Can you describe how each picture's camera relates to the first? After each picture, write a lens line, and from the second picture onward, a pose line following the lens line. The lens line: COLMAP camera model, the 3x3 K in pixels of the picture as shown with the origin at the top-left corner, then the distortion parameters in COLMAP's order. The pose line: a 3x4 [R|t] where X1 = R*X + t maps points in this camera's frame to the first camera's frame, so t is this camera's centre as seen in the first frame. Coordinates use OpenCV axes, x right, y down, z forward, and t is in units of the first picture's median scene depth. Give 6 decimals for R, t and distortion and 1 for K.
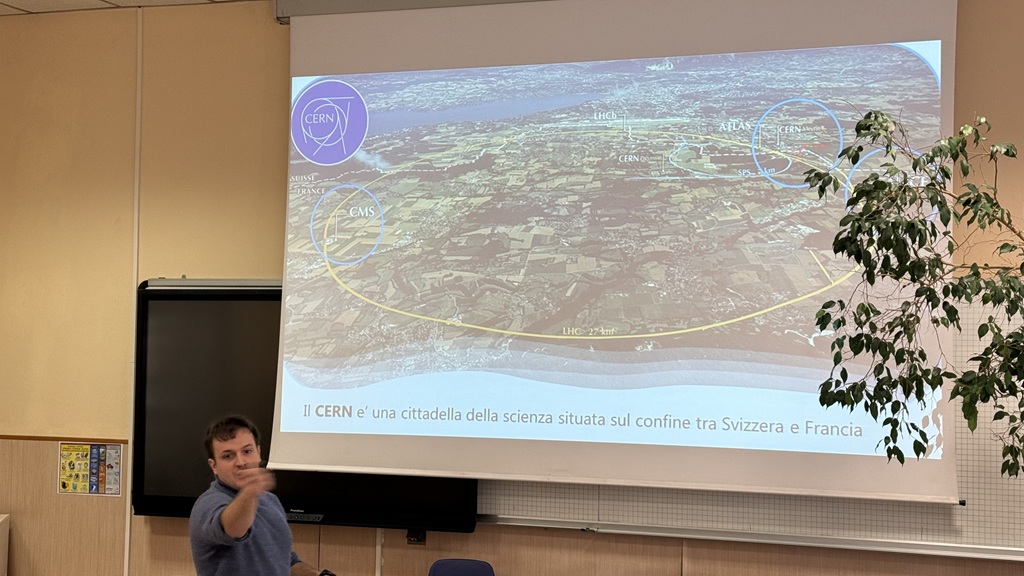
lens RADIAL K [[1497.7, 0, 516.3], [0, 1497.7, 288.3], [0, 0, 1]] dist [0.102135, 0.000000]
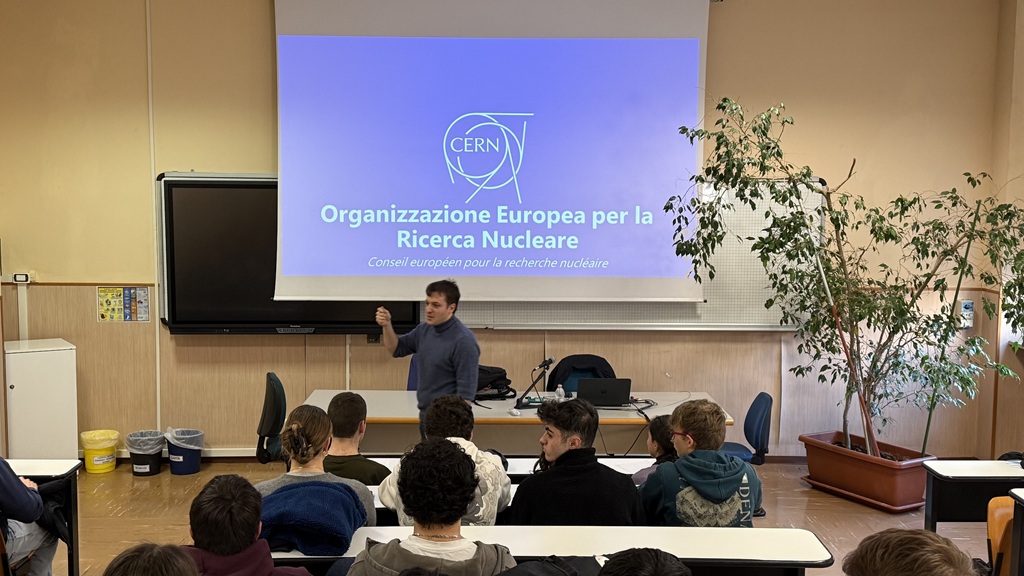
lens RADIAL K [[1193.4, 0, 513.6], [0, 1193.4, 291.4], [0, 0, 1]] dist [0.088483, 0.000000]
pose [[0.932789, -0.046431, 0.357419, -0.478646], [-0.005795, 0.989607, 0.143680, -0.082396], [-0.360376, -0.136094, 0.922826, -0.261808]]
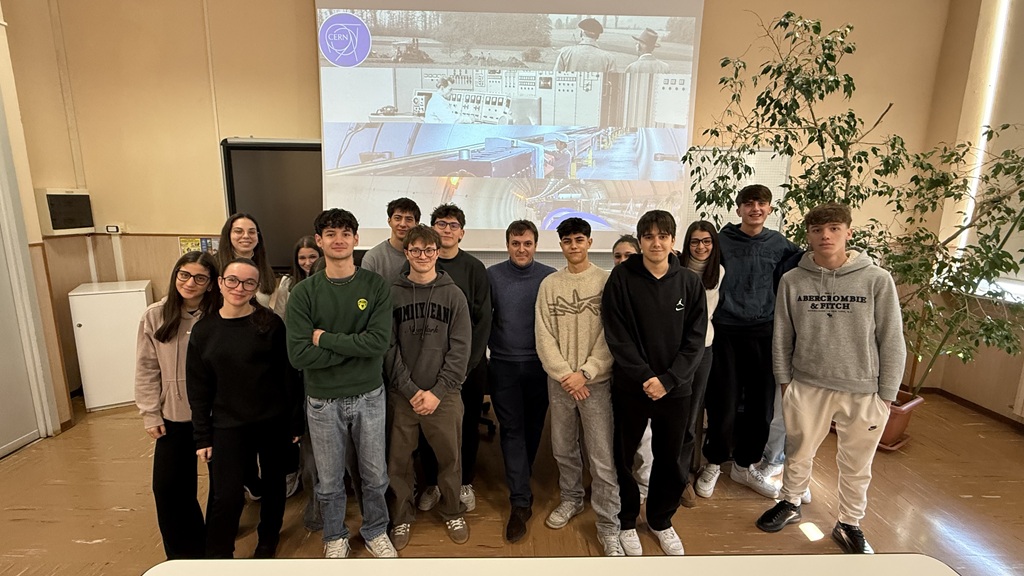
lens RADIAL K [[466.4, 0, 512.5], [0, 466.4, 284.8], [0, 0, 1]] dist [-0.001884, -0.000021]
pose [[0.932652, -0.069278, 0.354062, -0.197665], [-0.011574, 0.975140, 0.221289, 0.047497], [-0.360590, -0.210484, 0.908665, 0.530177]]
